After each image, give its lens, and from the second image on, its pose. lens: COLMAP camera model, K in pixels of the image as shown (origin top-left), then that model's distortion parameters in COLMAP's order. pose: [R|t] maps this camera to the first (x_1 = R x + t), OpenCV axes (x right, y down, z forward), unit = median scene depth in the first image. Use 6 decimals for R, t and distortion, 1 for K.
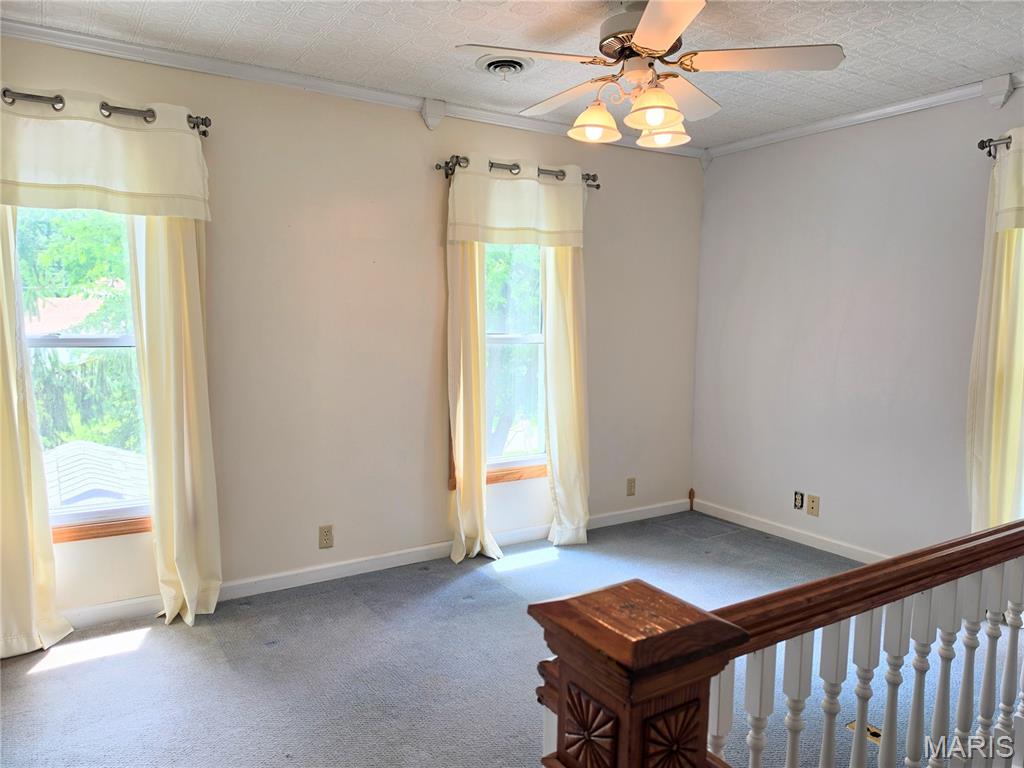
lens RADIAL K [[712.8, 0, 509.1], [0, 712.8, 387.0], [0, 0, 1]] dist [0.061846, -0.077351]
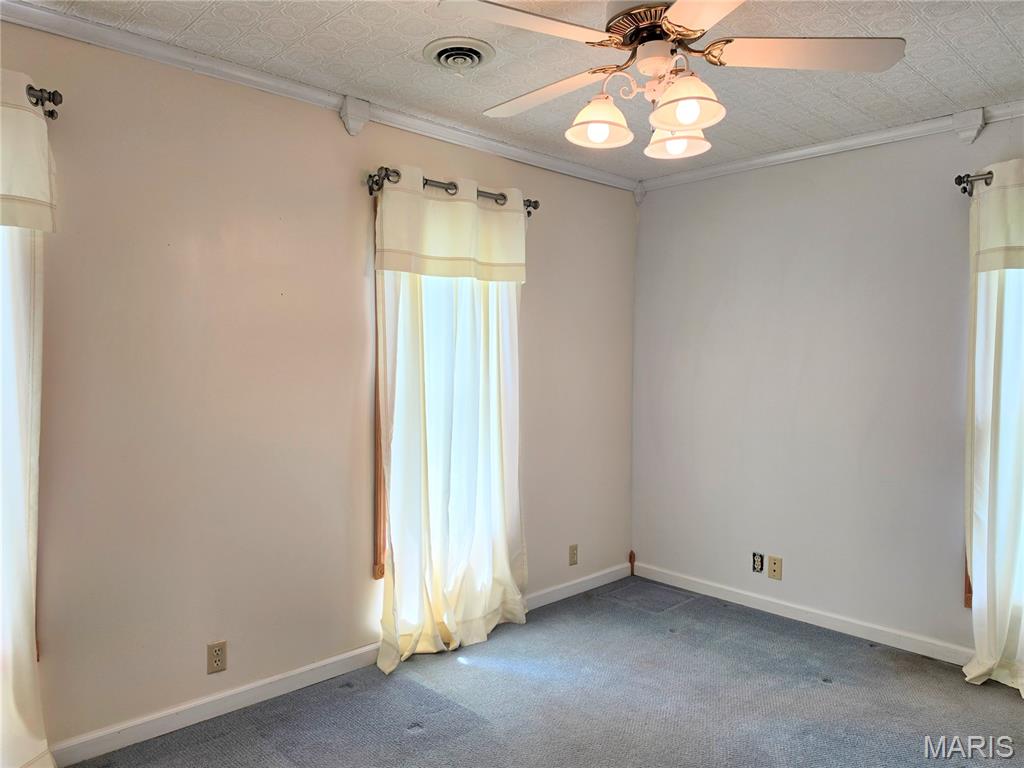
lens RADIAL K [[715.8, 0, 510.2], [0, 715.8, 391.6], [0, 0, 1]] dist [0.066610, -0.089341]
pose [[0.981486, -0.011416, 0.191192, -0.093606], [0.021425, 0.998501, -0.050362, -0.023158], [-0.190331, 0.053526, 0.980260, 0.180516]]
